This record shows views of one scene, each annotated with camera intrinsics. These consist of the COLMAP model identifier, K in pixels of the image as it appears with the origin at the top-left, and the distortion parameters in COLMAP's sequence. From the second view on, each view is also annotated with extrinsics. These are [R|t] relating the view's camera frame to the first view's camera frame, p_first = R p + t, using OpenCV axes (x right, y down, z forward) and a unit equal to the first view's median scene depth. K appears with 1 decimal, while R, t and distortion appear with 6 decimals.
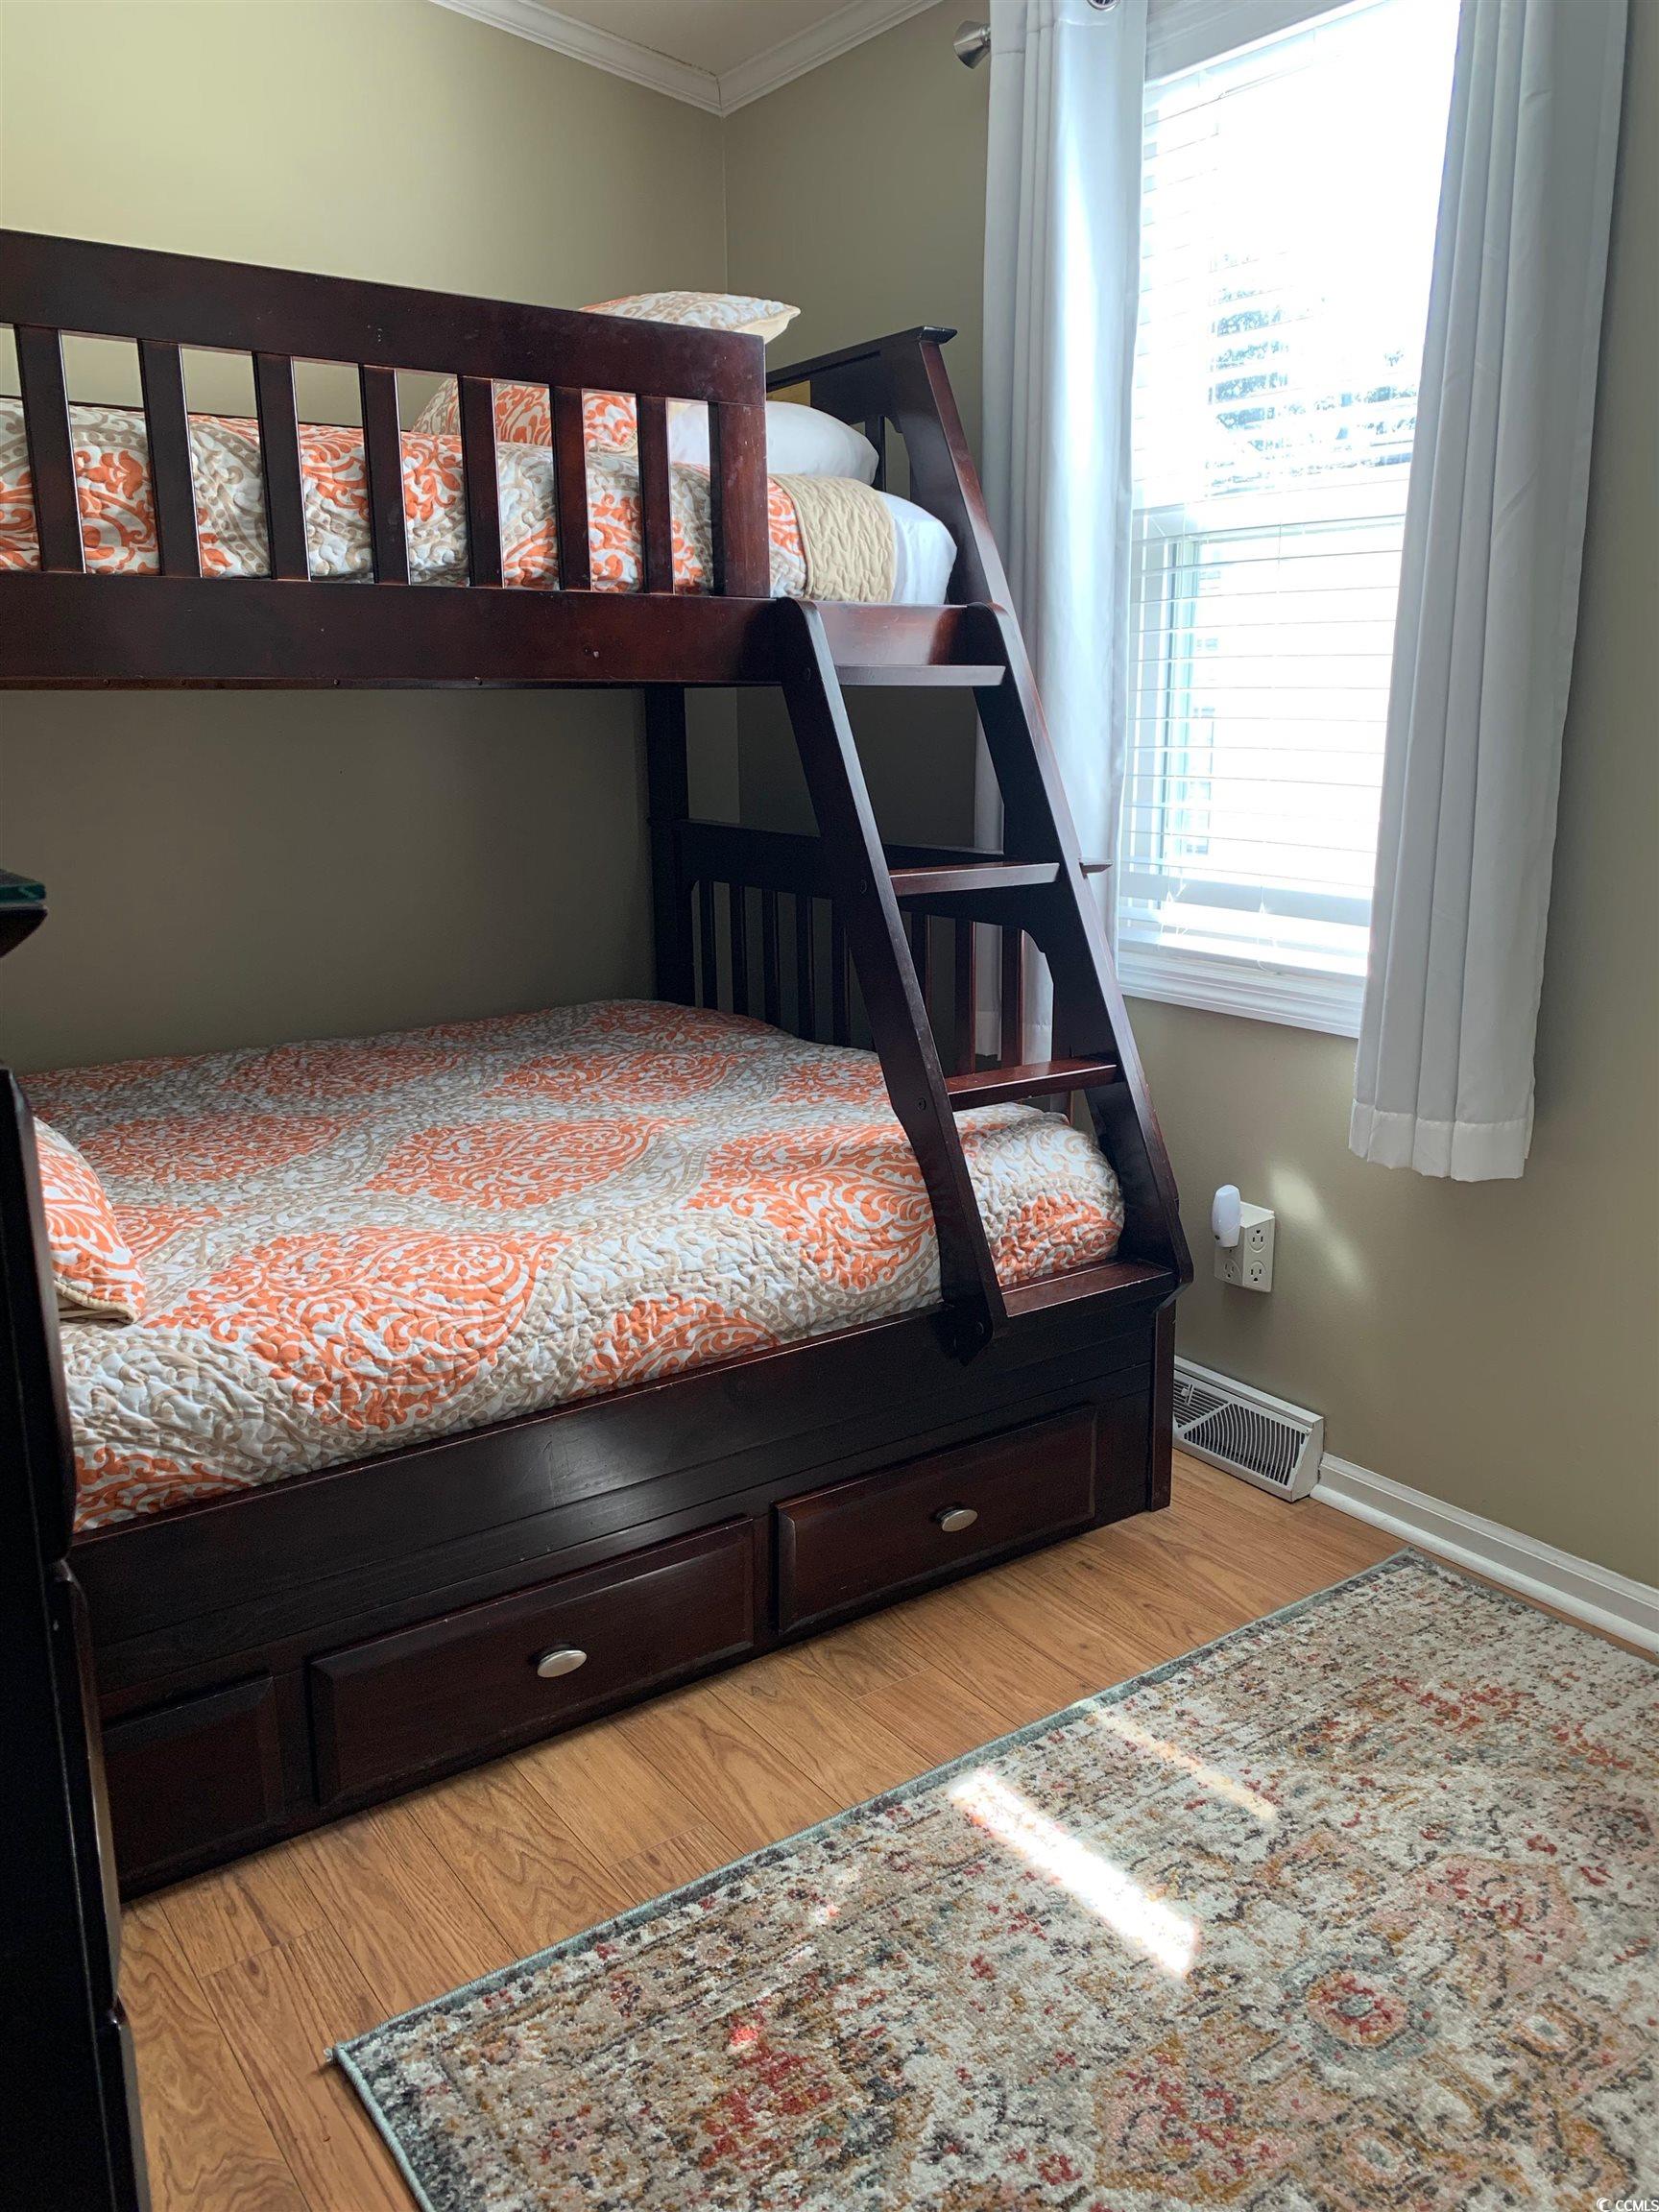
lens RADIAL K [[1667.8, 0, 834.0], [0, 1667.8, 1143.0], [0, 0, 1]] dist [0.006343, -0.090530]
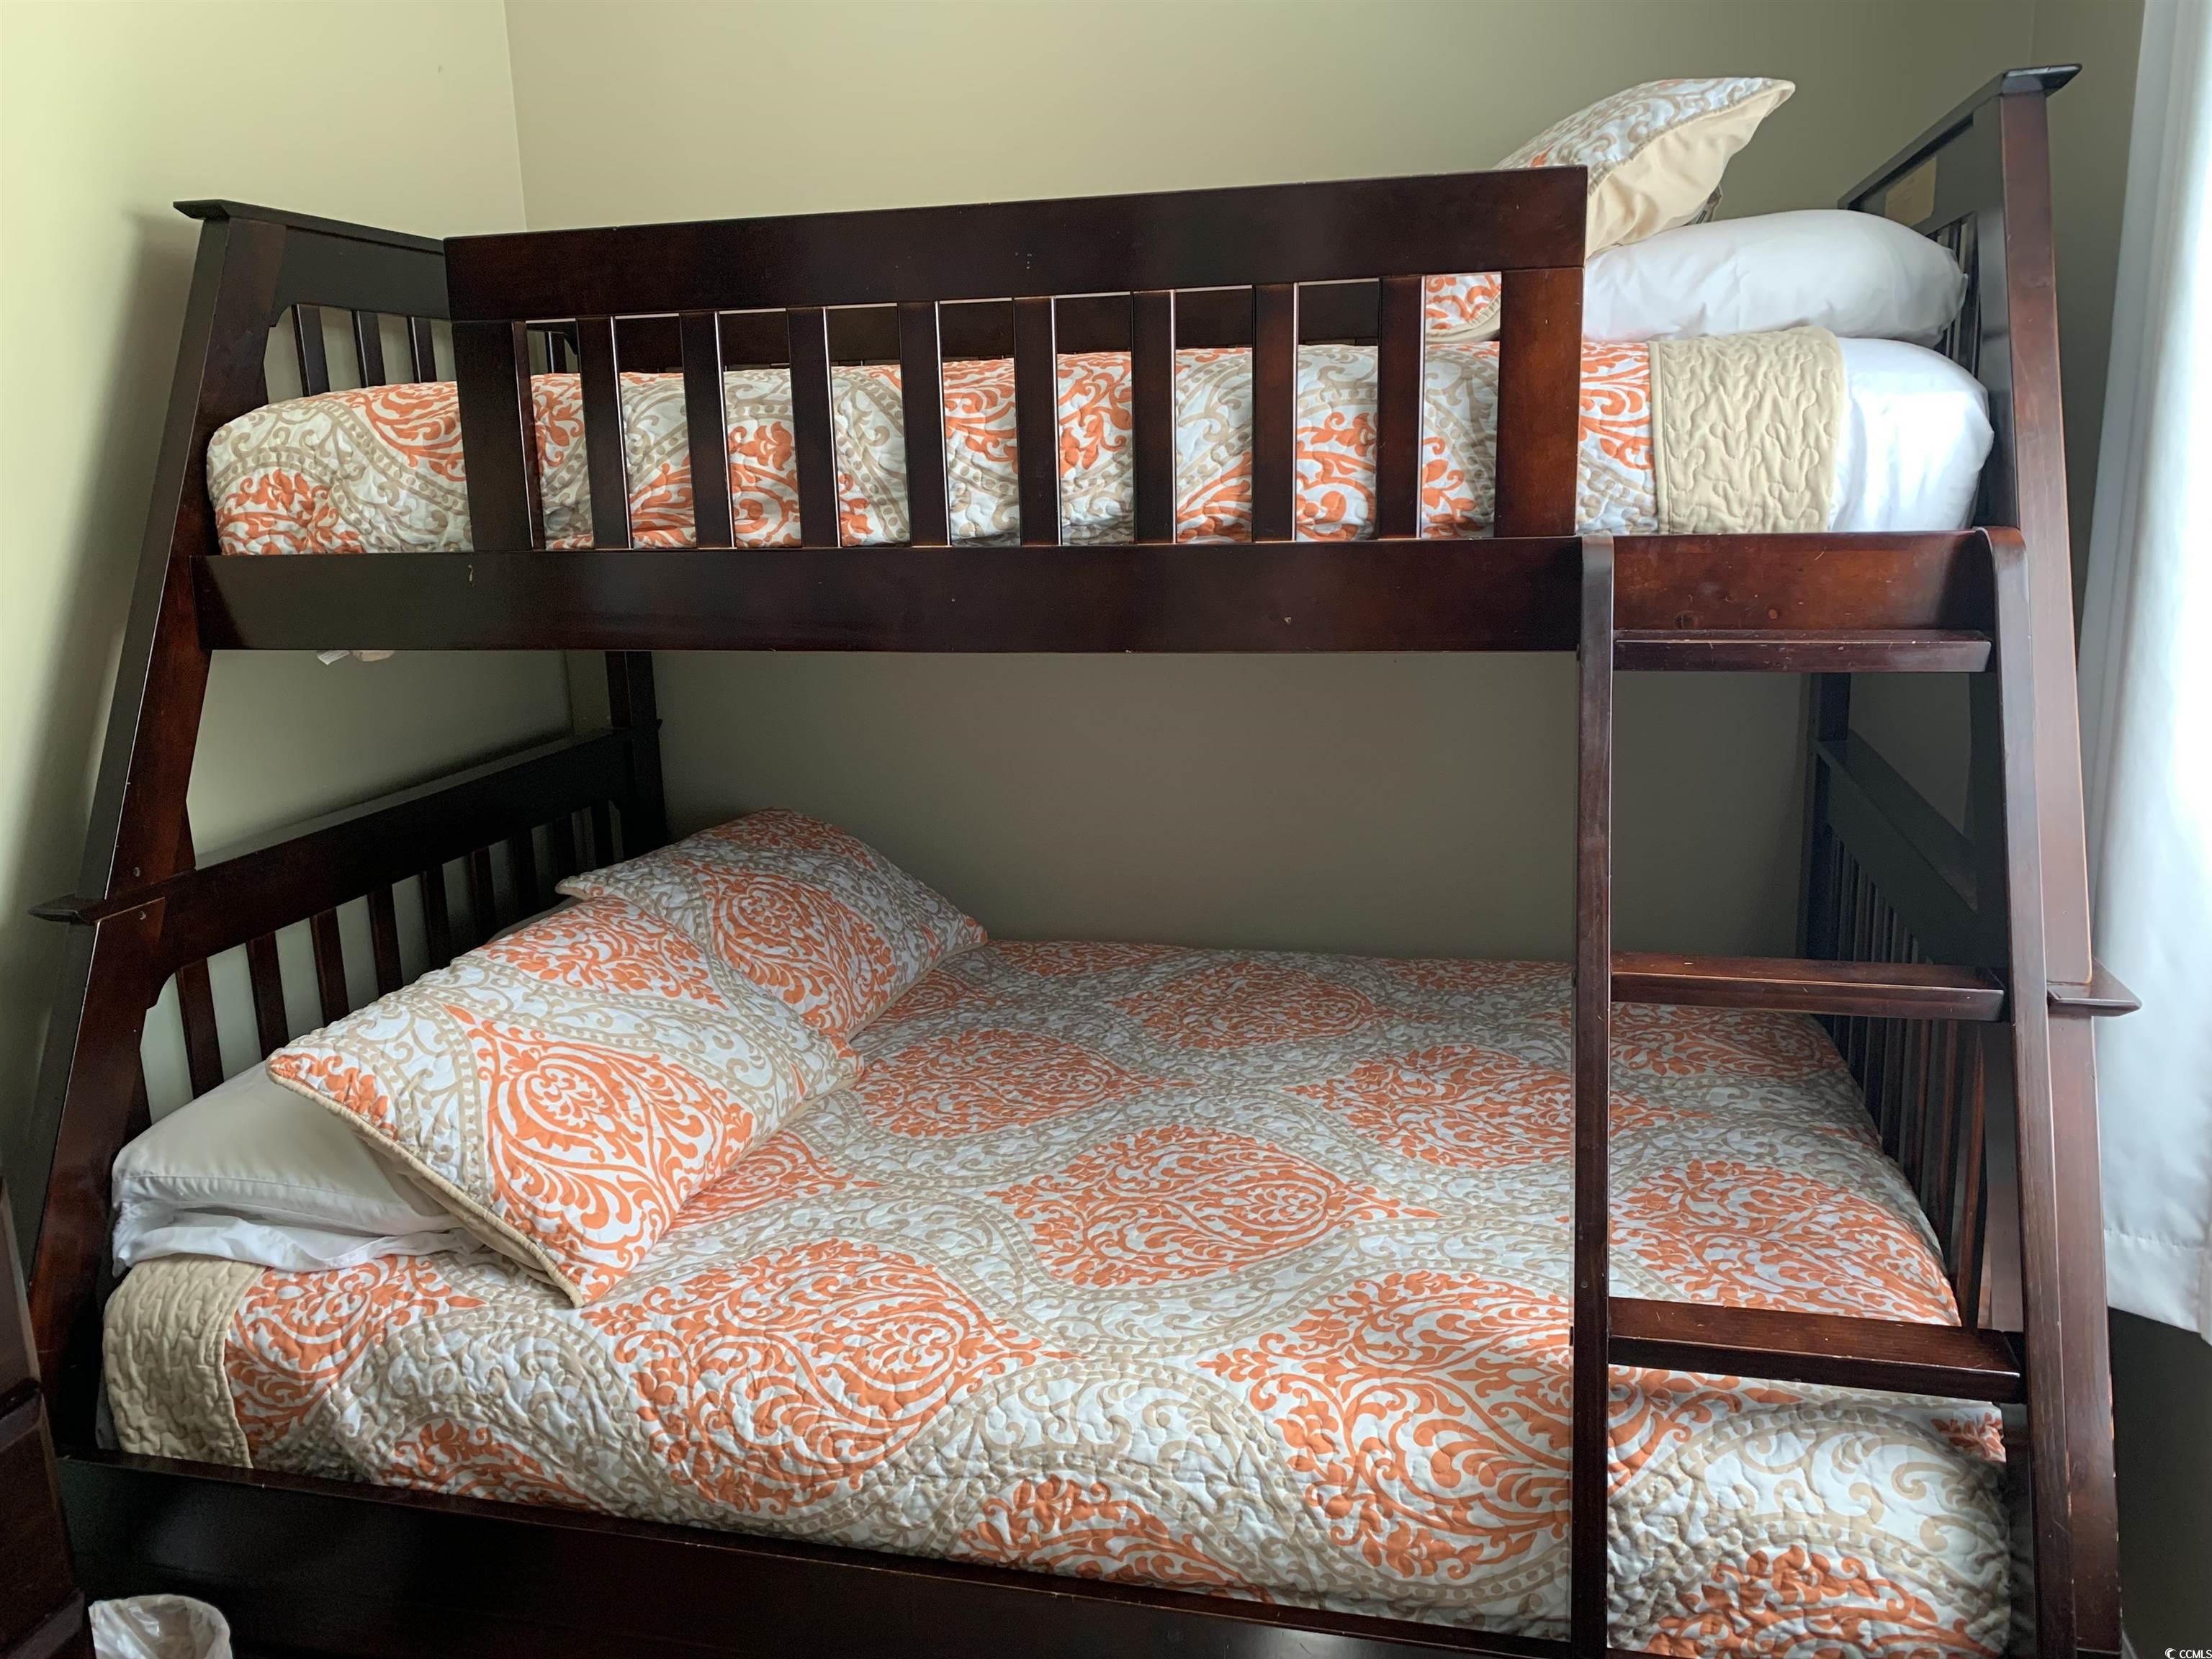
lens RADIAL K [[1653.9, 0, 1106.0], [0, 1653.9, 829.5], [0, 0, 1]] dist [0.019318, -0.038555]
pose [[0.651414, 0.156849, -0.742333, 0.426061], [-0.162855, 0.984499, 0.065109, -0.256978], [0.741039, 0.078480, 0.666860, 0.474232]]
